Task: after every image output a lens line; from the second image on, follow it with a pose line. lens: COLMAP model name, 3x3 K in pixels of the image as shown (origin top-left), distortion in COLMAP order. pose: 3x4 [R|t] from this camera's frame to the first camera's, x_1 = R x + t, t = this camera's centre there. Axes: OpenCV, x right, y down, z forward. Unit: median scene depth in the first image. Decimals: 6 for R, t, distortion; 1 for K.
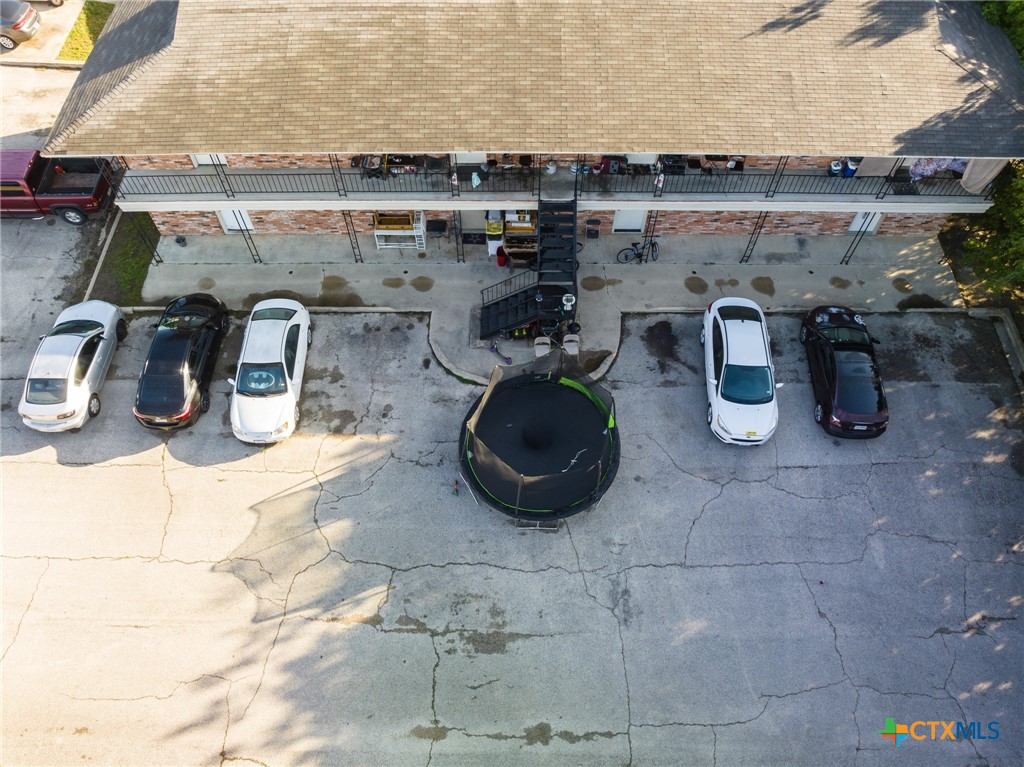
lens RADIAL K [[723.2, 0, 513.0], [0, 723.2, 376.4], [0, 0, 1]] dist [-0.032517, -0.003556]
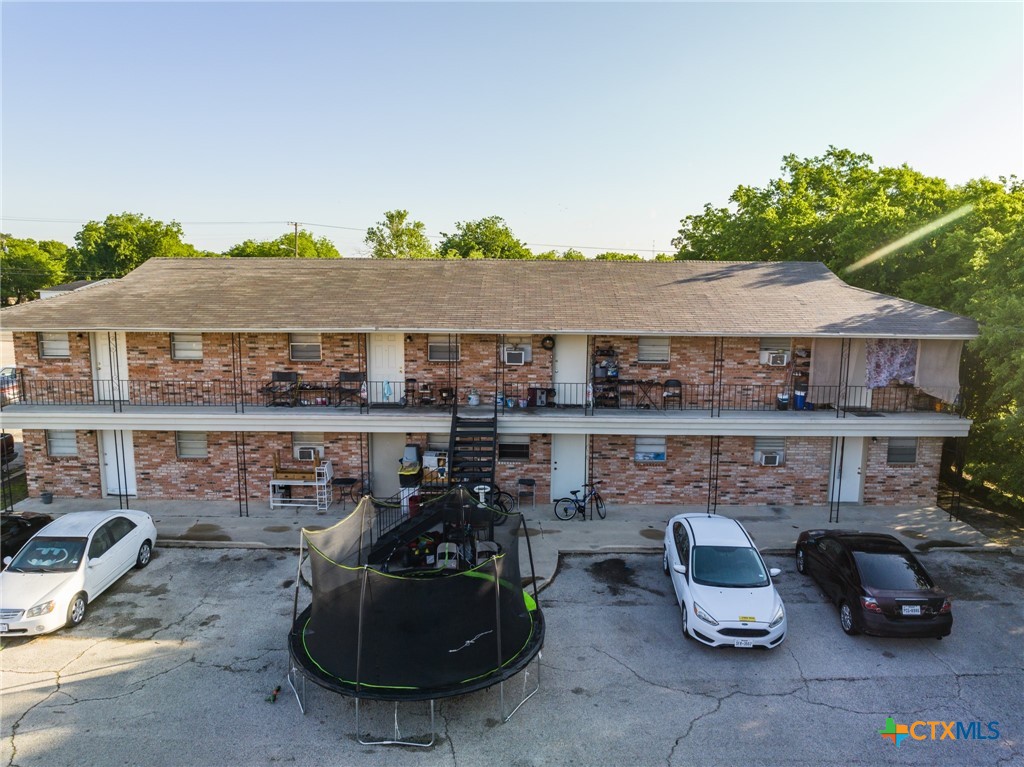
lens RADIAL K [[723.2, 0, 515.4], [0, 723.2, 378.7], [0, 0, 1]] dist [-0.032517, -0.003556]
pose [[0.999956, 0.001500, -0.009228, 0.118385], [-0.007976, 0.651791, -0.758357, 0.404765], [0.004877, 0.758397, 0.651774, 0.383364]]
